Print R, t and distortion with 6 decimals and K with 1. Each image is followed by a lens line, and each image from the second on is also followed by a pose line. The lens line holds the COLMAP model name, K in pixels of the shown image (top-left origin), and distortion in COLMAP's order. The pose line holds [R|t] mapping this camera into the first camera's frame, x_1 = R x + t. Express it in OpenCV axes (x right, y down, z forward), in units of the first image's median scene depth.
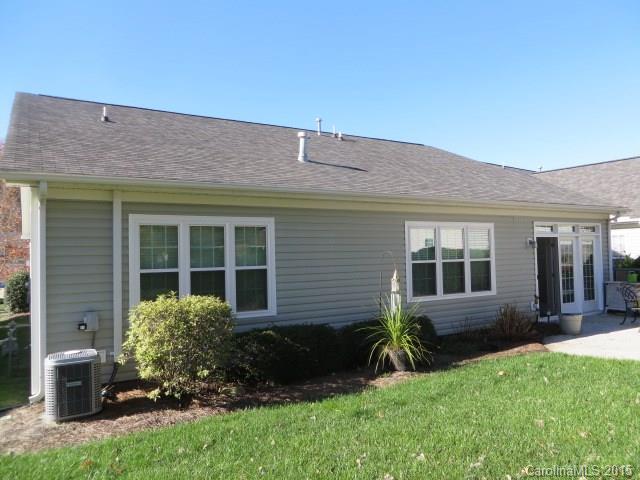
lens RADIAL K [[486.9, 0, 323.1], [0, 486.9, 240.1], [0, 0, 1]] dist [-0.010250, 0.005897]
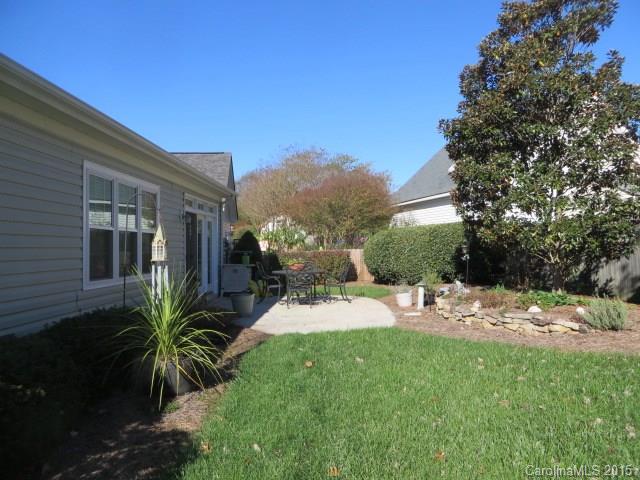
lens RADIAL K [[486.9, 0, 323.1], [0, 486.9, 240.1], [0, 0, 1]] dist [-0.010250, 0.005897]
pose [[0.540352, 0.032613, 0.840807, -0.238070], [-0.032631, 0.999309, -0.017790, 0.084331], [-0.840806, -0.017823, 0.541043, 0.519404]]
